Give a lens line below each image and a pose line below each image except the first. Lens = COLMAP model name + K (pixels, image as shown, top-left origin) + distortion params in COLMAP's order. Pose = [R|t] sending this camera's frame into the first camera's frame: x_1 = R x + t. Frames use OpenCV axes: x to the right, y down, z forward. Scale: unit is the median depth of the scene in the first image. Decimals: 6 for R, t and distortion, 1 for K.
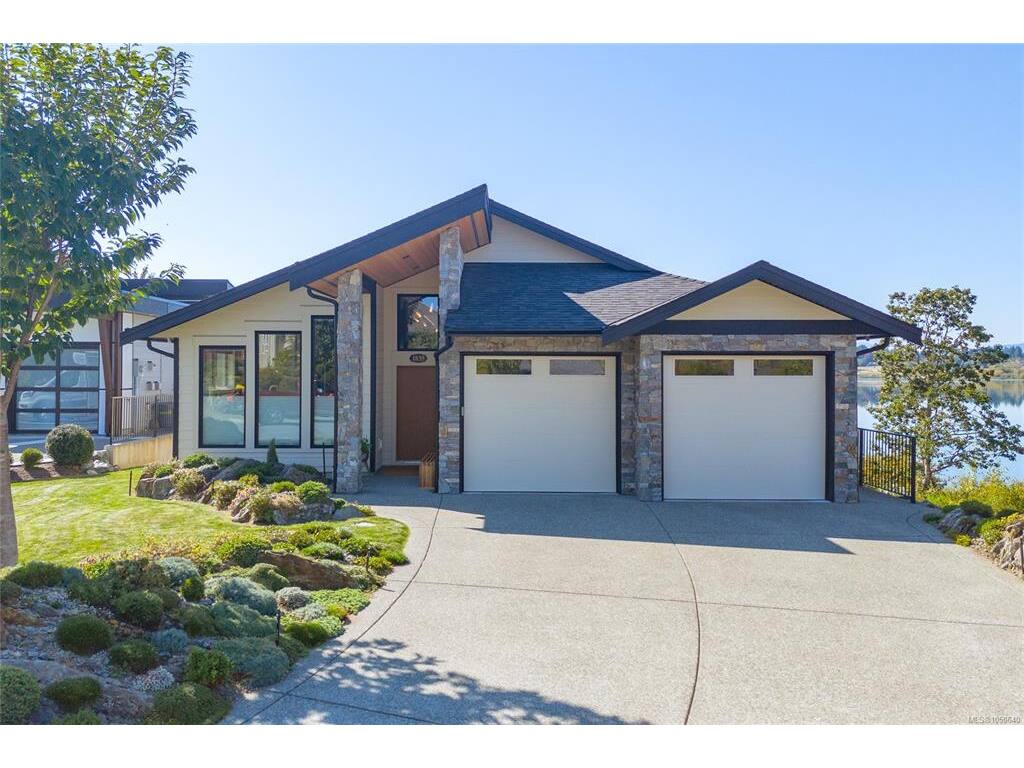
lens RADIAL K [[707.9, 0, 512.0], [0, 707.9, 384.0], [0, 0, 1]] dist [0.010253, 0.001562]
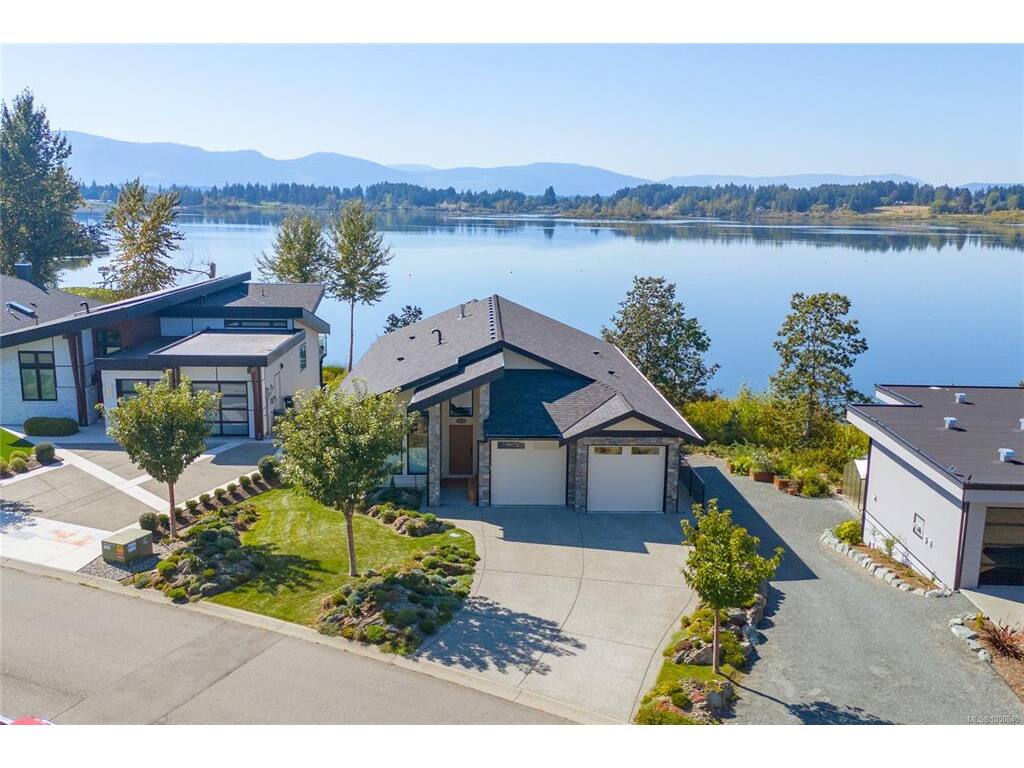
lens RADIAL K [[707.9, 0, 512.0], [0, 707.9, 384.0], [0, 0, 1]] dist [0.010253, 0.001562]
pose [[0.999681, 0.002094, 0.025180, -0.063734], [-0.006066, 0.987306, 0.158714, -0.553290], [-0.024528, -0.158816, 0.987003, -1.028133]]
